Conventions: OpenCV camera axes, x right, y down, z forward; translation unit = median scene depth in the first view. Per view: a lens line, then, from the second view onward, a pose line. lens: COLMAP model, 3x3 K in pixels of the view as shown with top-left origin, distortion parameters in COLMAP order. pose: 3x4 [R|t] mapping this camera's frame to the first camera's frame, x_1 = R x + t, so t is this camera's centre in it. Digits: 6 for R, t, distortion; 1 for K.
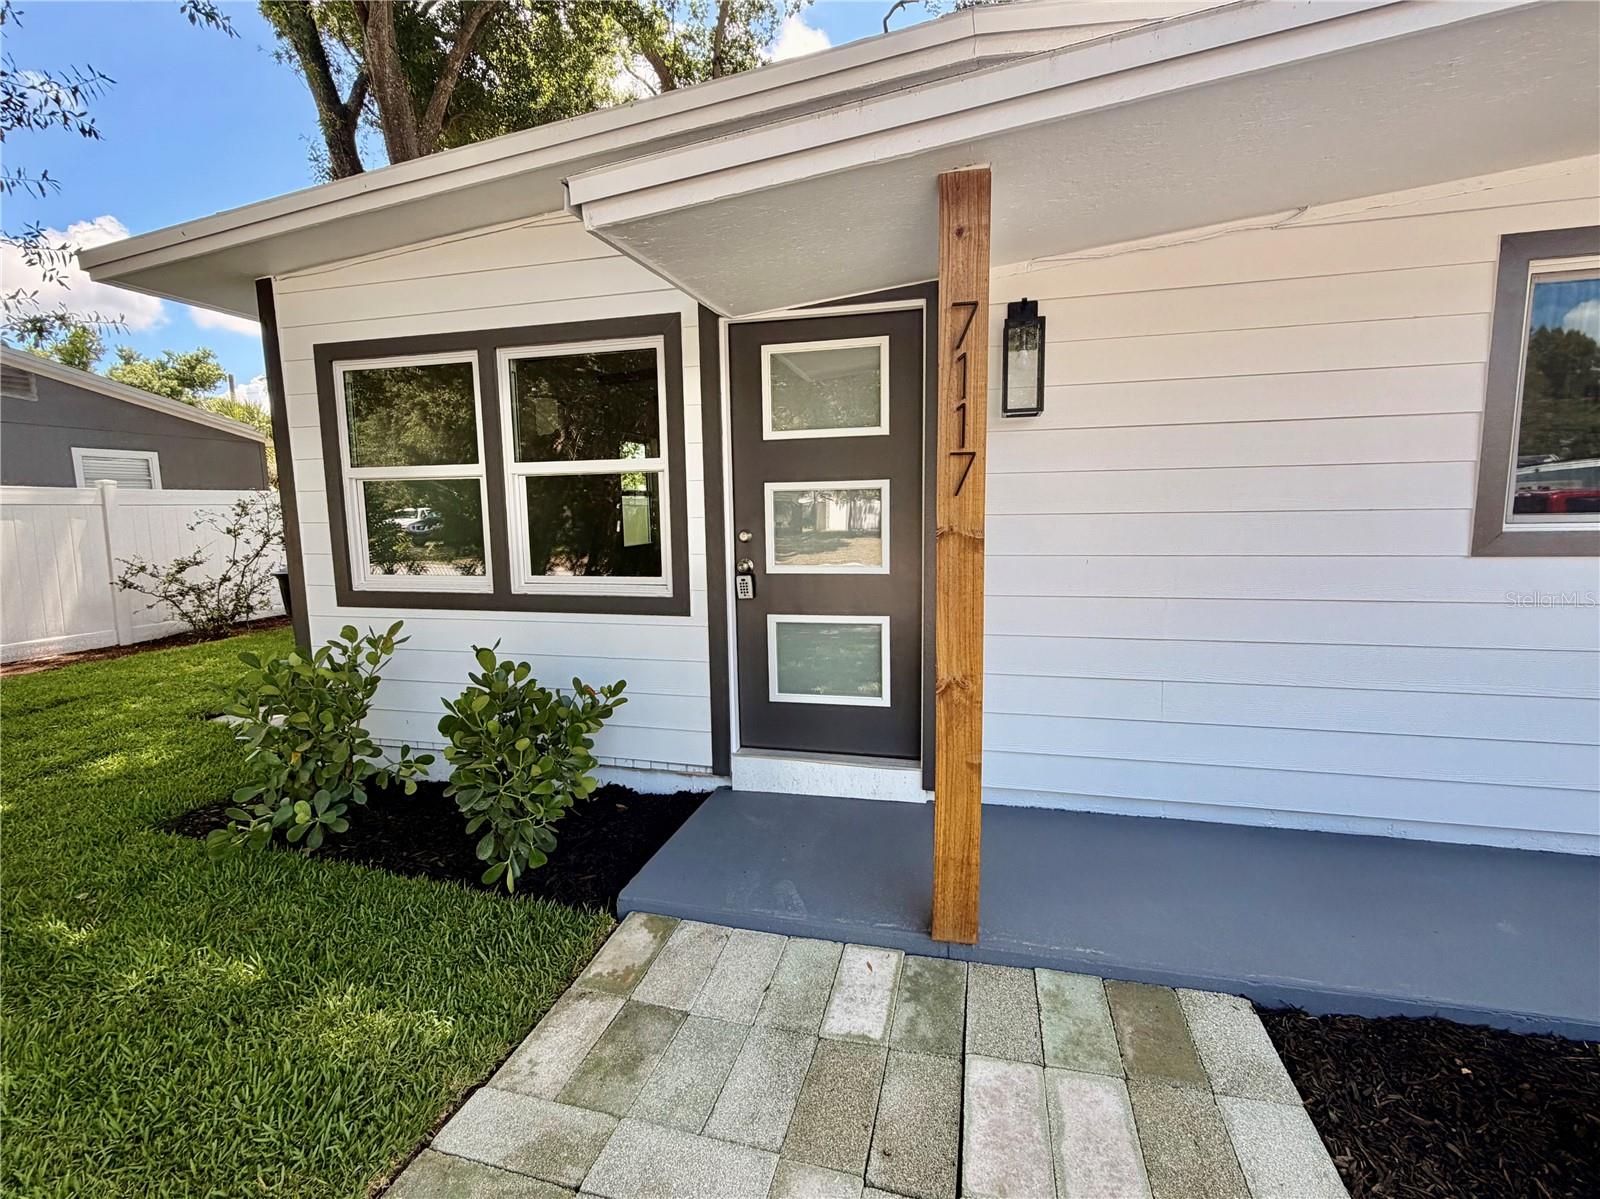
lens RADIAL K [[727.6, 0, 797.9], [0, 727.6, 597.6], [0, 0, 1]] dist [0.002708, 0.000595]
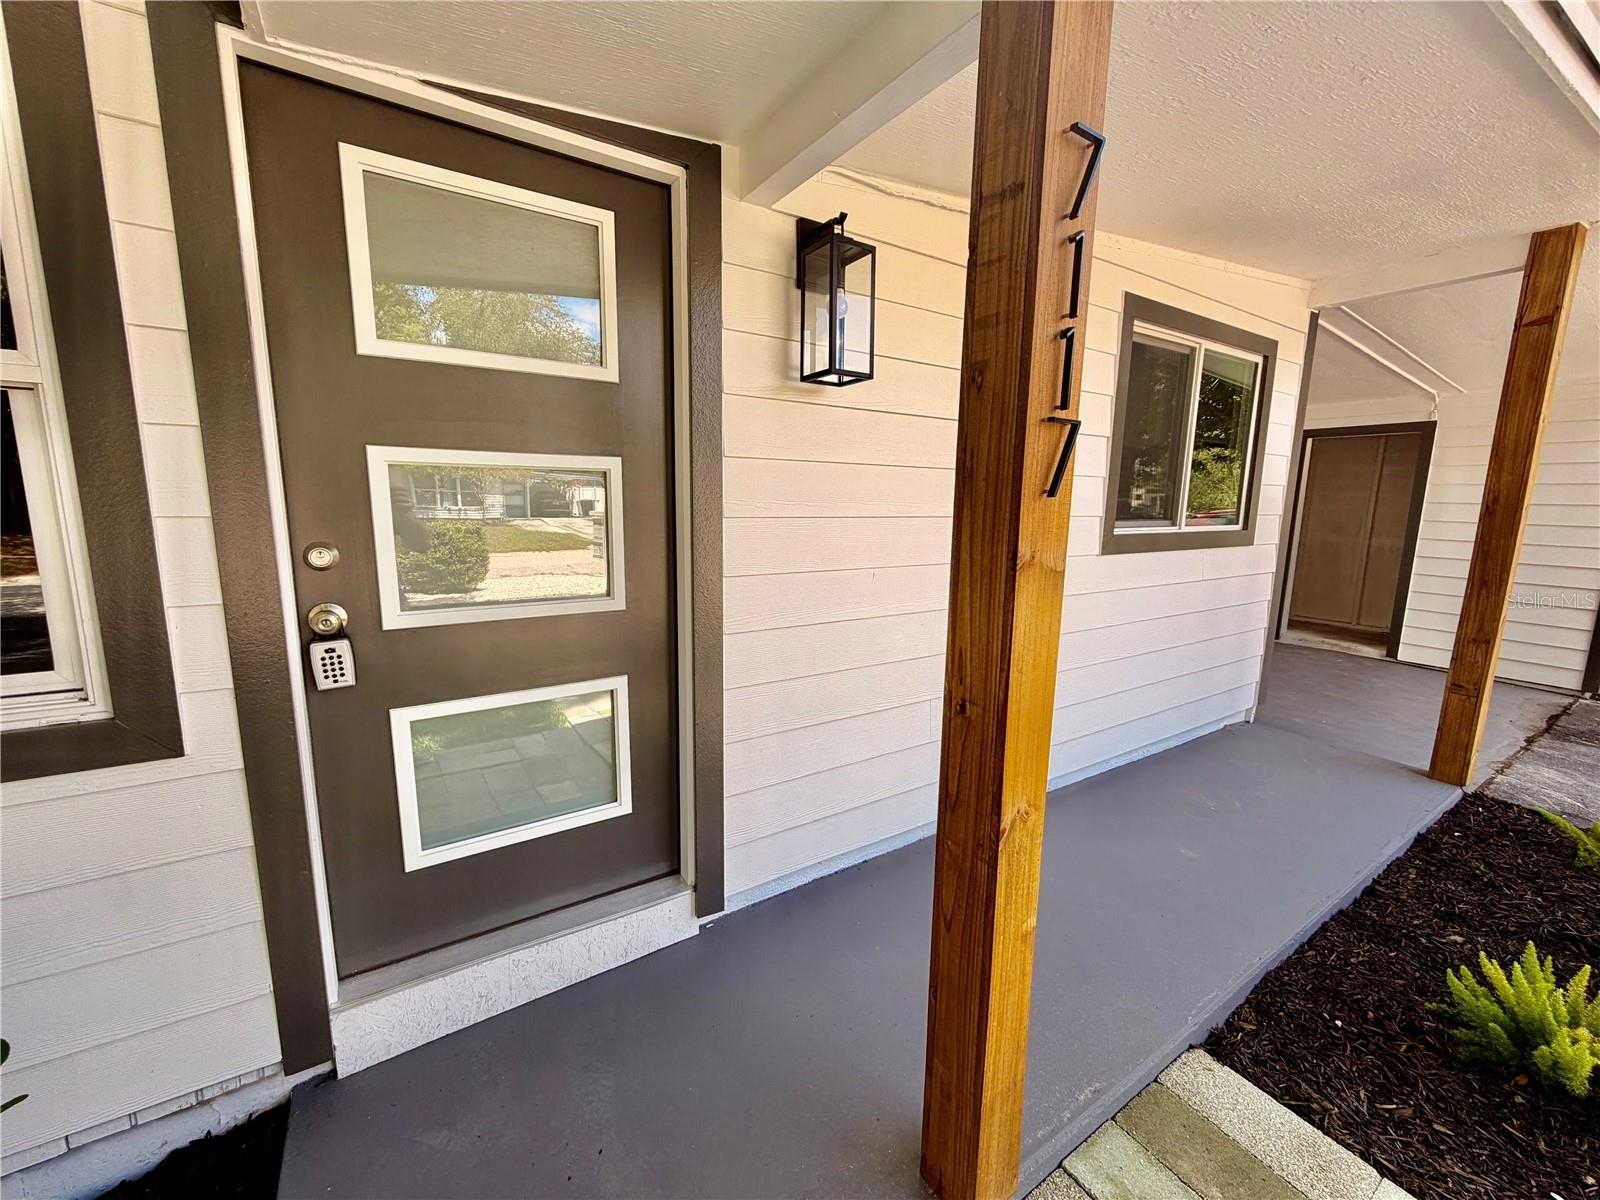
lens RADIAL K [[636.6, 0, 798.6], [0, 636.6, 598.3], [0, 0, 1]] dist [-0.000264, -0.000512]
pose [[0.677306, -0.088361, 0.730376, -0.168636], [0.061963, 0.996085, 0.063047, -0.065330], [-0.733087, 0.002554, 0.680130, 0.502929]]
